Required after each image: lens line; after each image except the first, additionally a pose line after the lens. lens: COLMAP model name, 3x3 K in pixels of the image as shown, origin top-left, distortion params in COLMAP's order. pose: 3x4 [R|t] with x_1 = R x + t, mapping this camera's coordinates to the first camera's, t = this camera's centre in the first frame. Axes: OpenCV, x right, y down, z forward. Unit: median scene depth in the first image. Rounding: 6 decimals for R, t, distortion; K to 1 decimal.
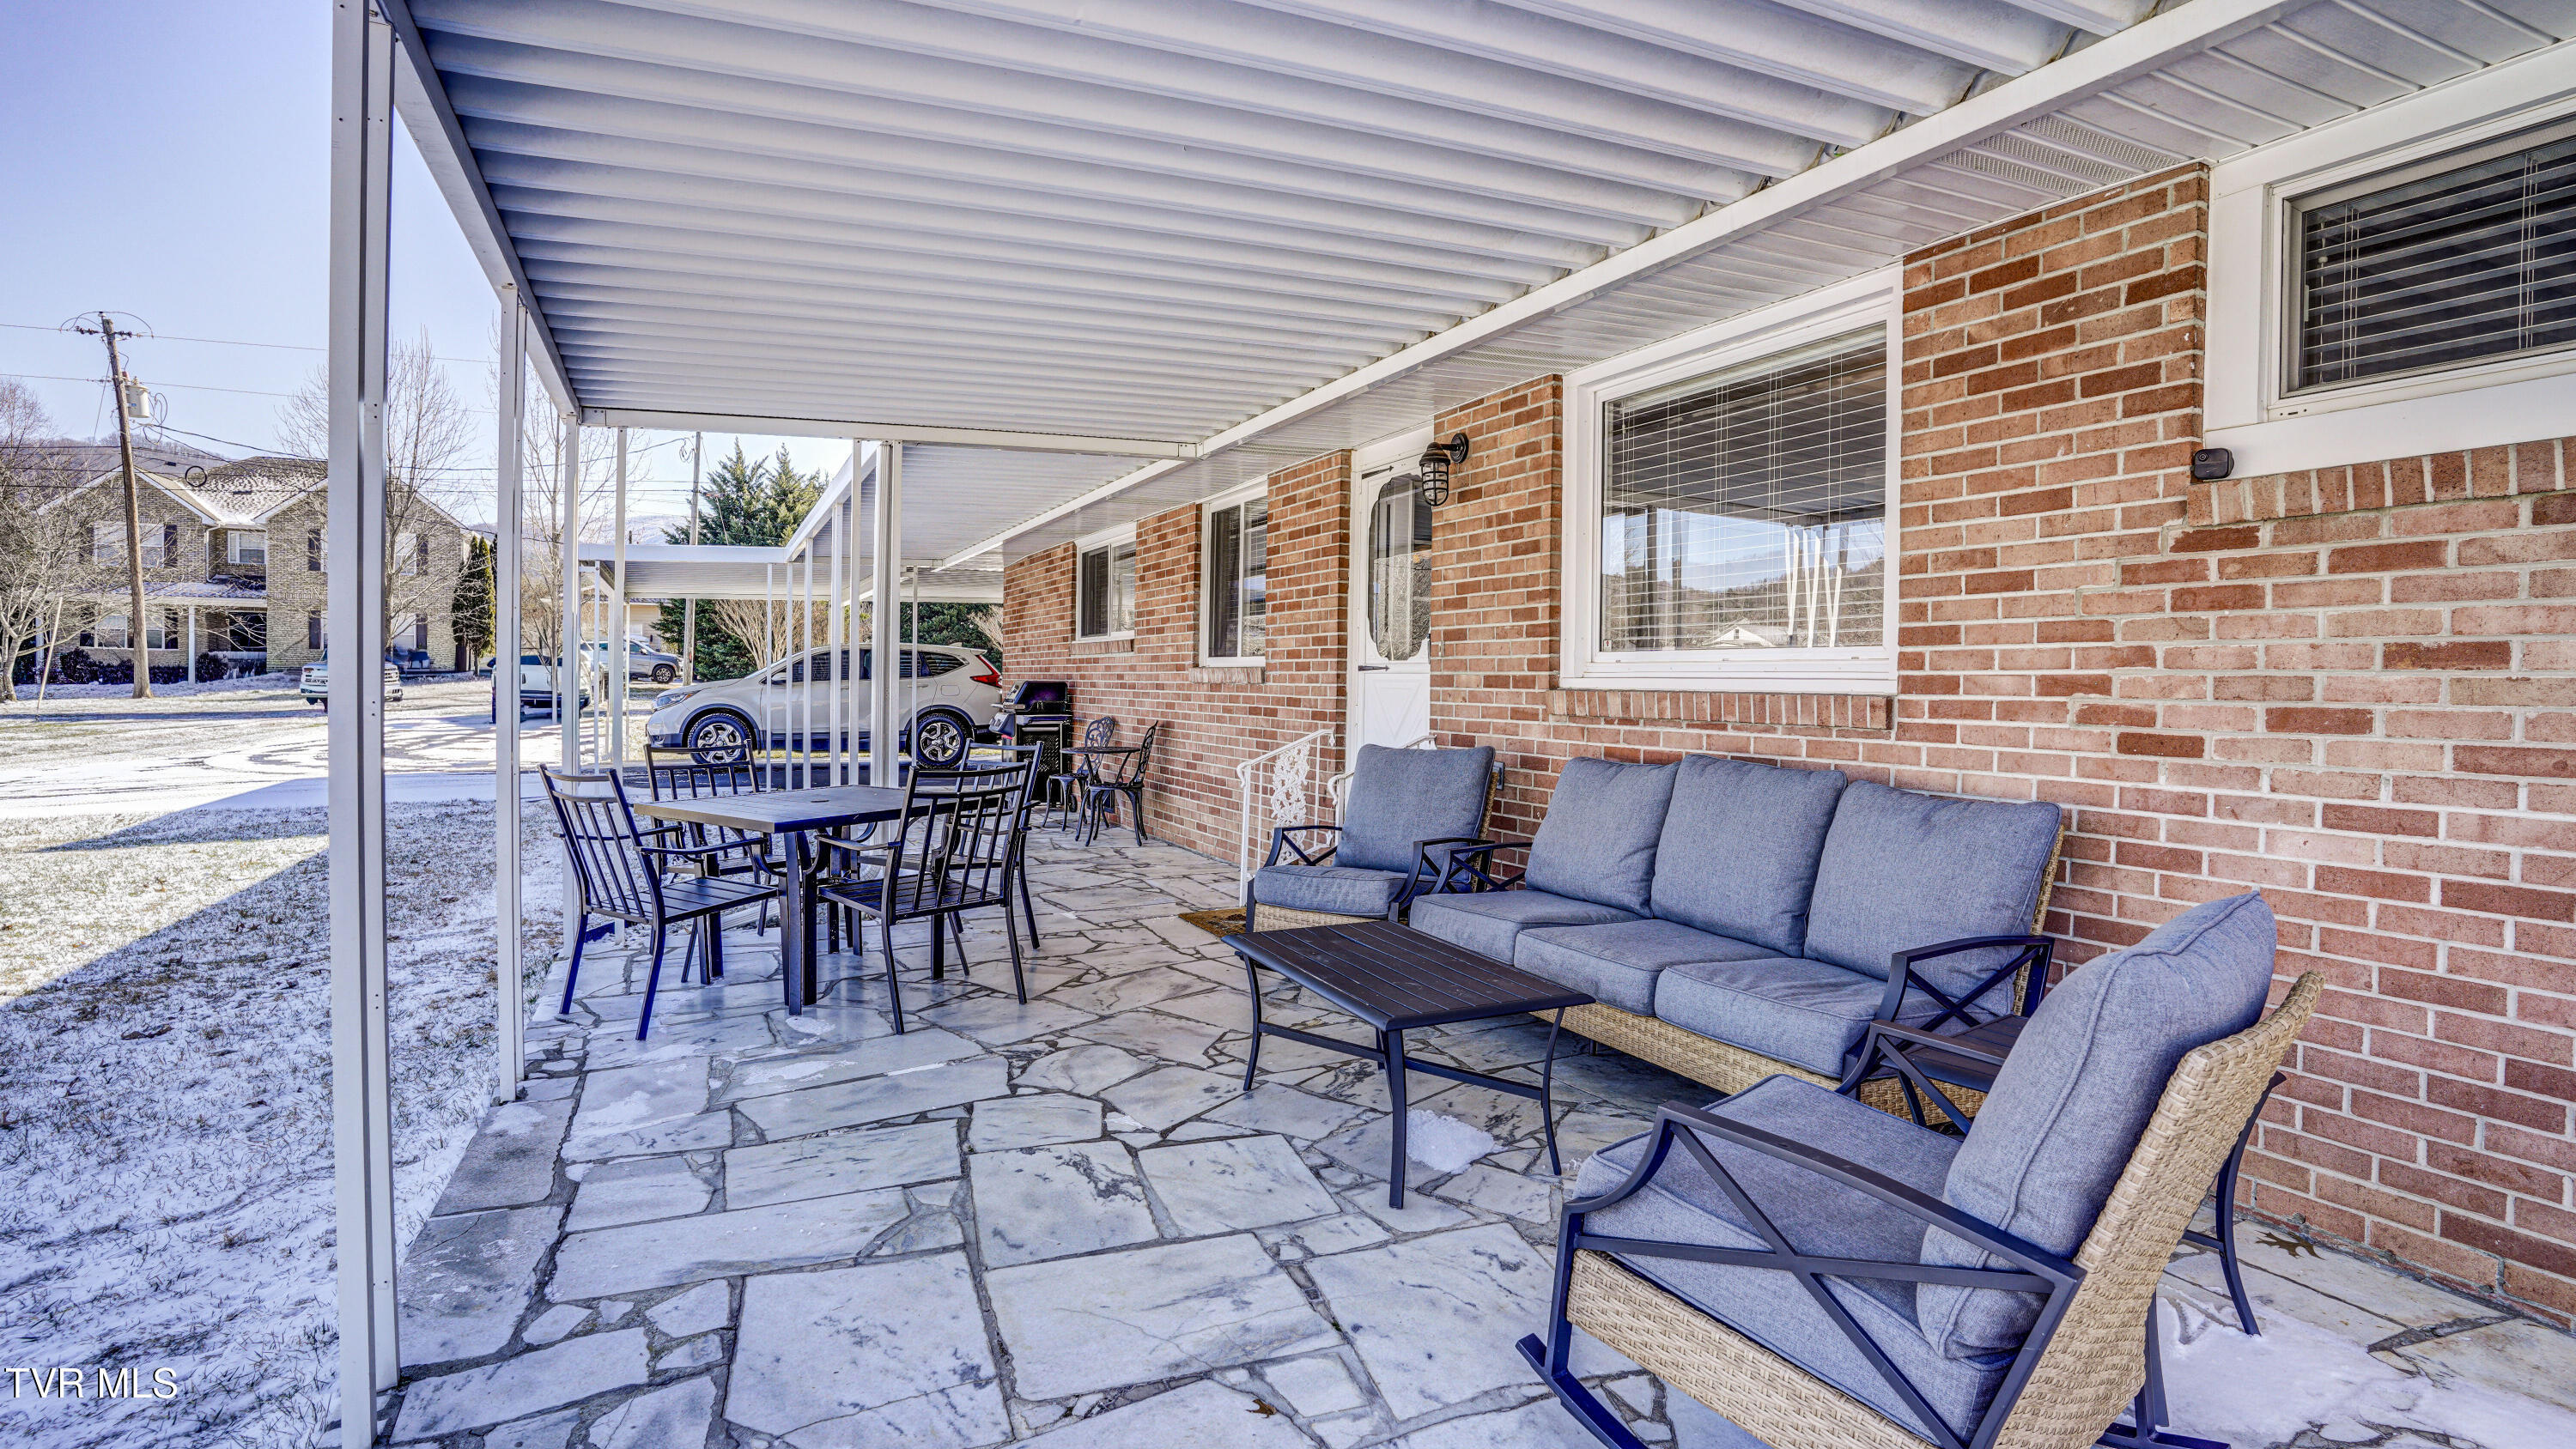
lens RADIAL K [[1301.3, 0, 1288.0], [0, 1301.3, 724.5], [0, 0, 1]] dist [-0.083468, 0.046038]
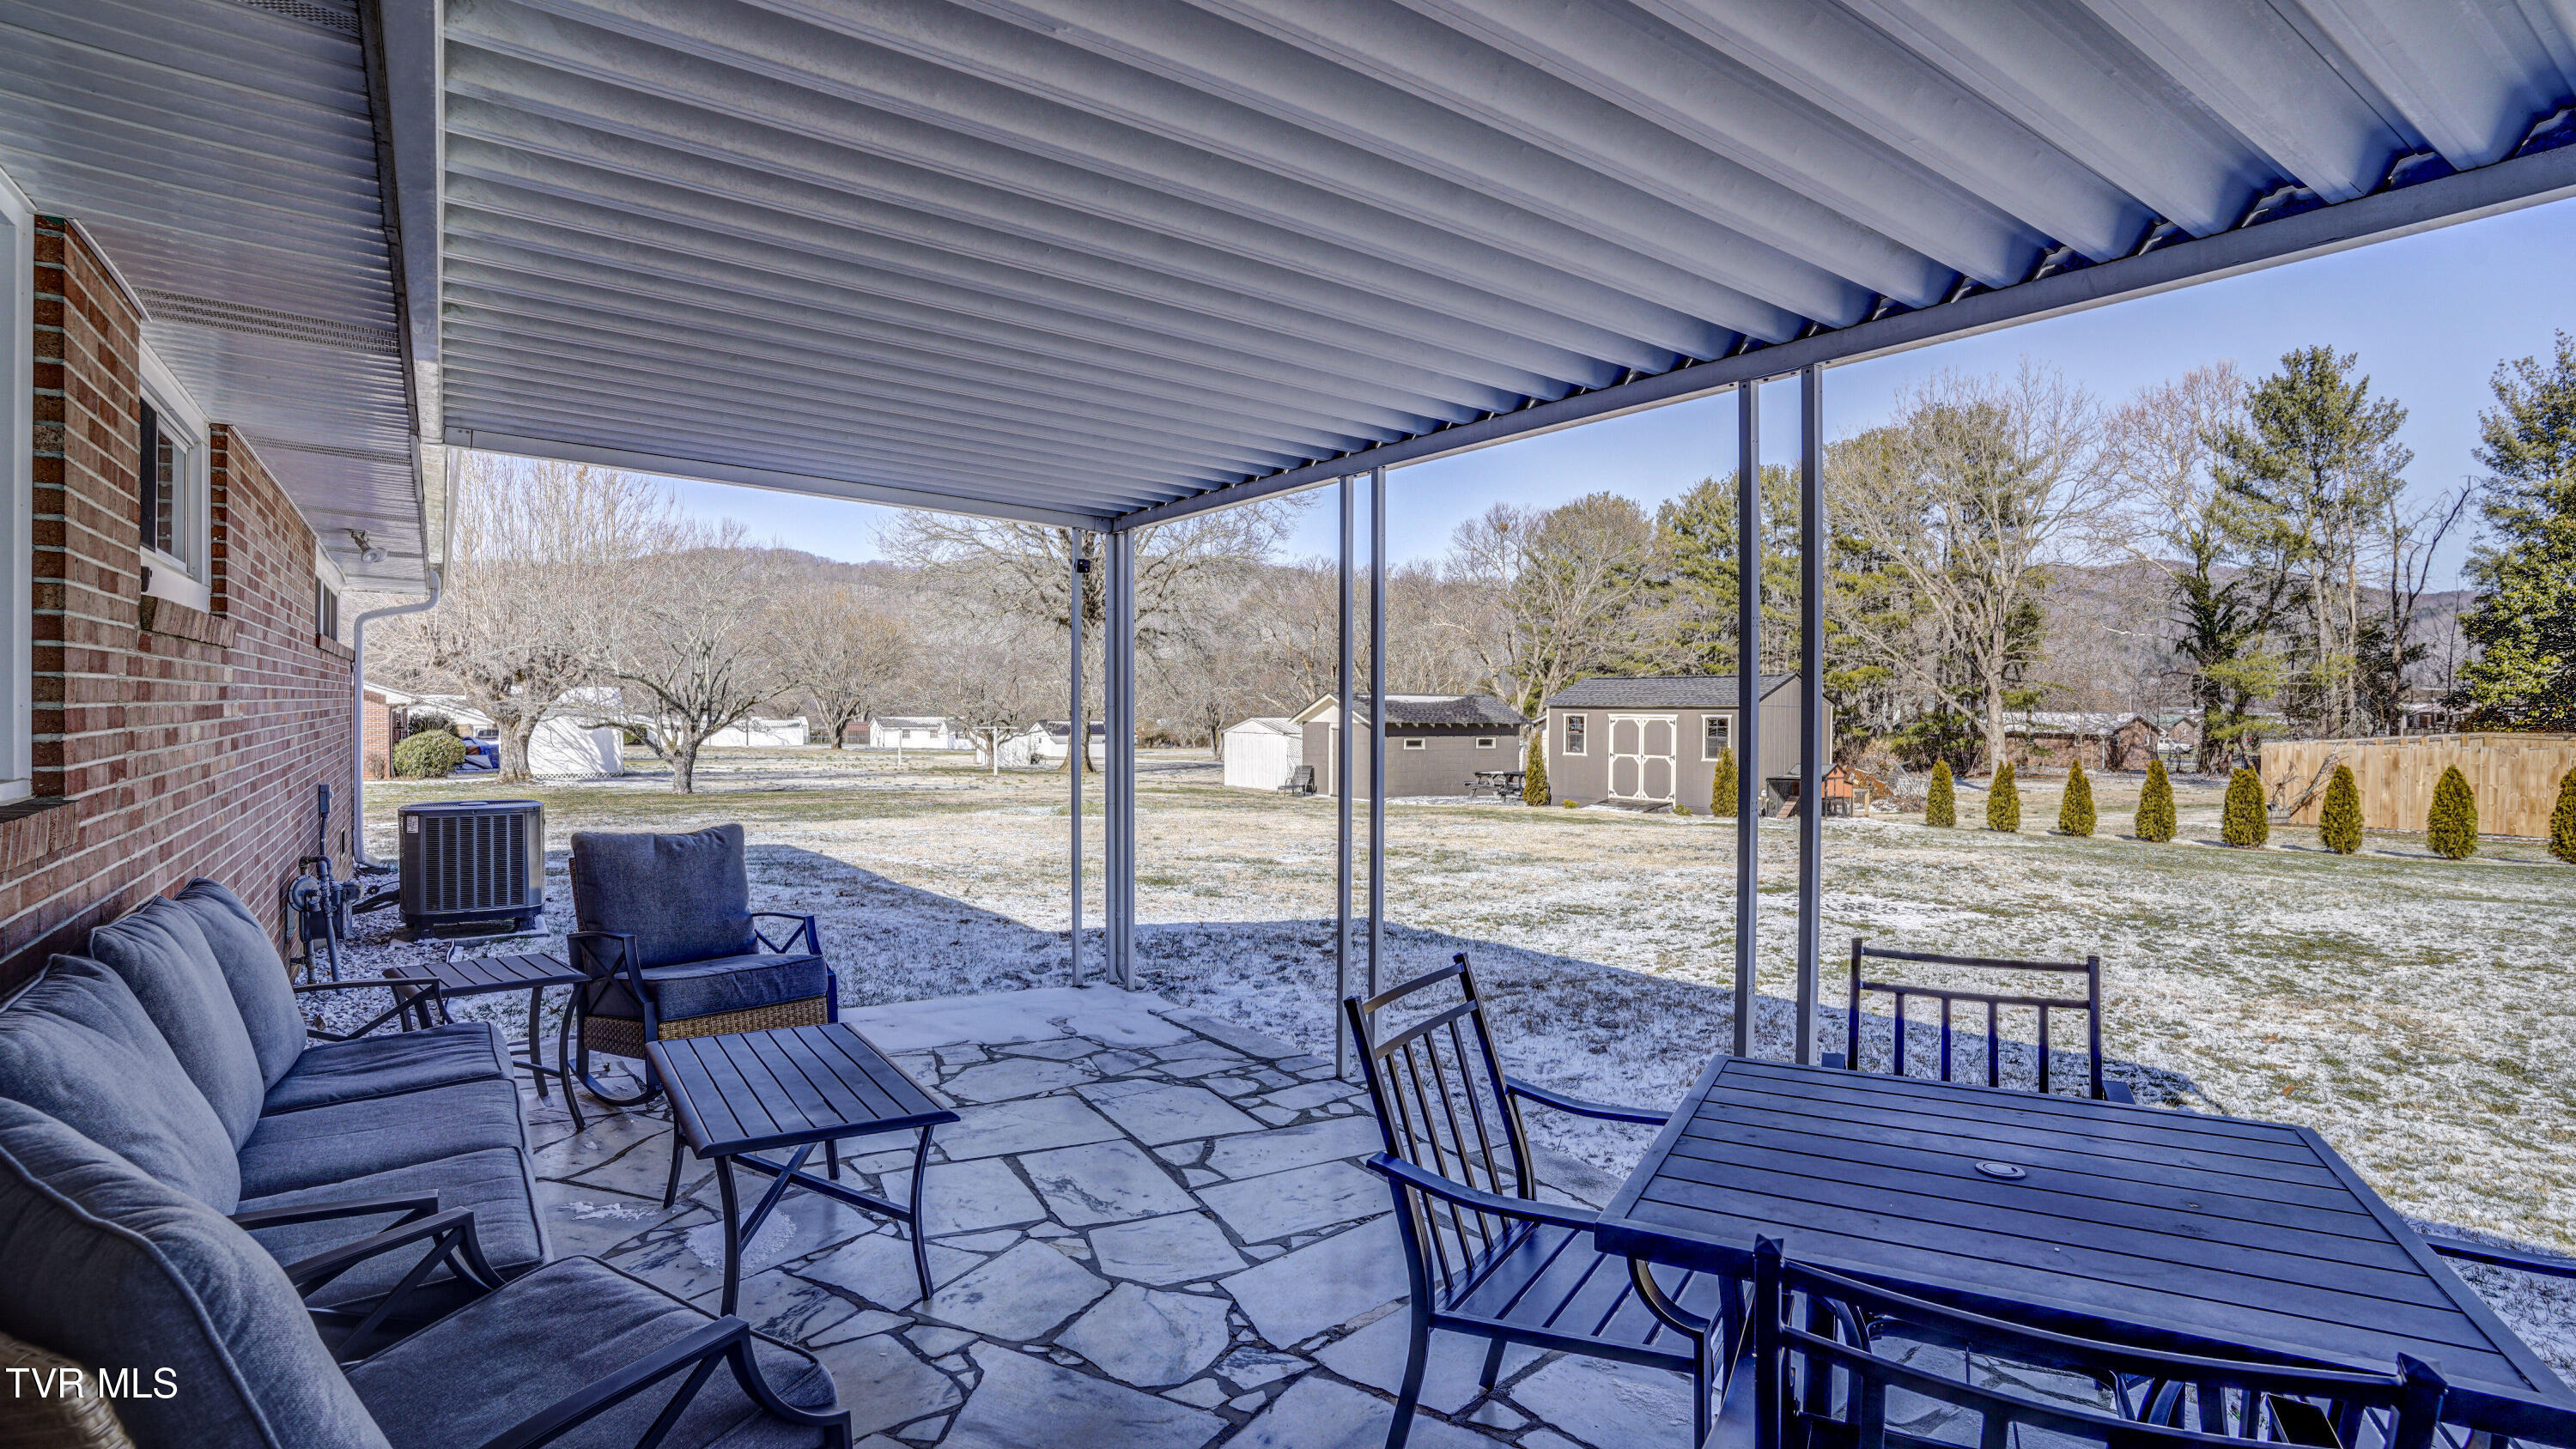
lens RADIAL K [[1301.3, 0, 1288.0], [0, 1301.3, 724.5], [0, 0, 1]] dist [-0.083468, 0.046038]
pose [[-0.987831, -0.015936, -0.154711, -0.125986], [-0.023661, 0.998556, 0.048223, -0.120185], [0.153719, 0.051297, -0.986782, 1.828789]]
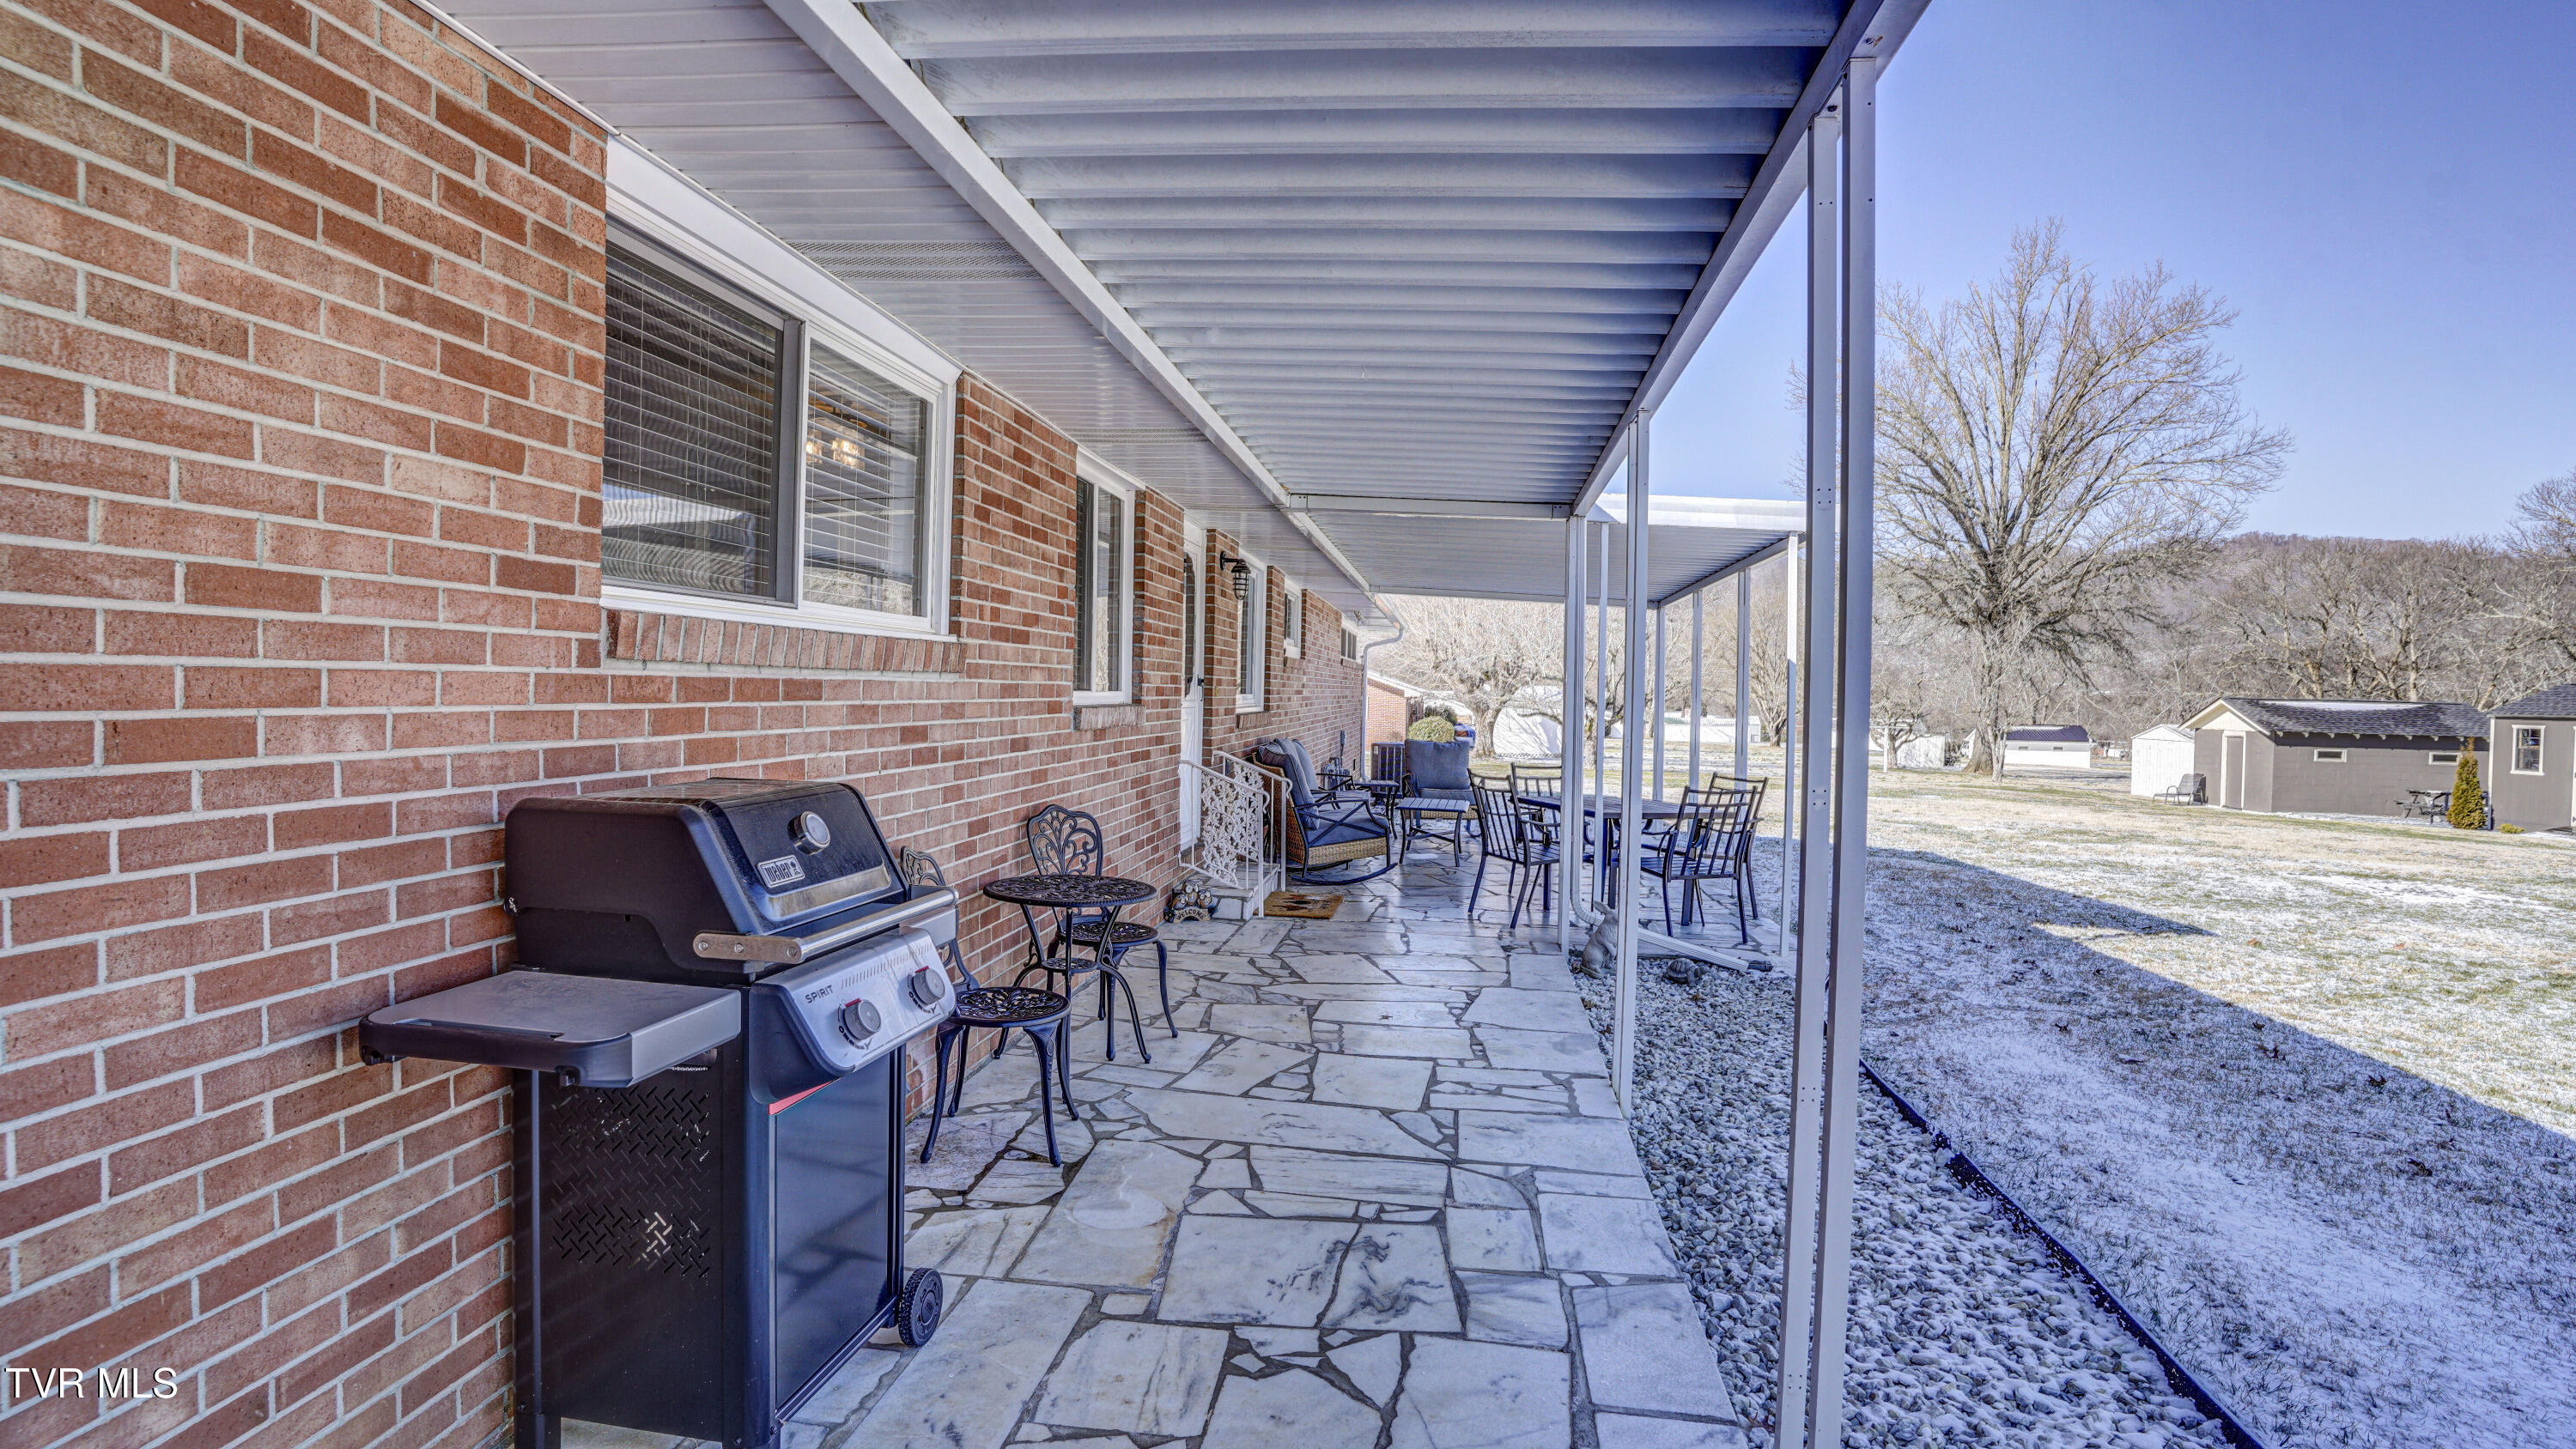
lens RADIAL K [[1301.3, 0, 1288.0], [0, 1301.3, 724.5], [0, 0, 1]] dist [-0.083468, 0.046038]
pose [[-0.842424, -0.043305, 0.537072, -1.193029], [-0.012405, 0.998060, 0.061018, -0.179306], [-0.538672, 0.044741, -0.841327, 3.518914]]
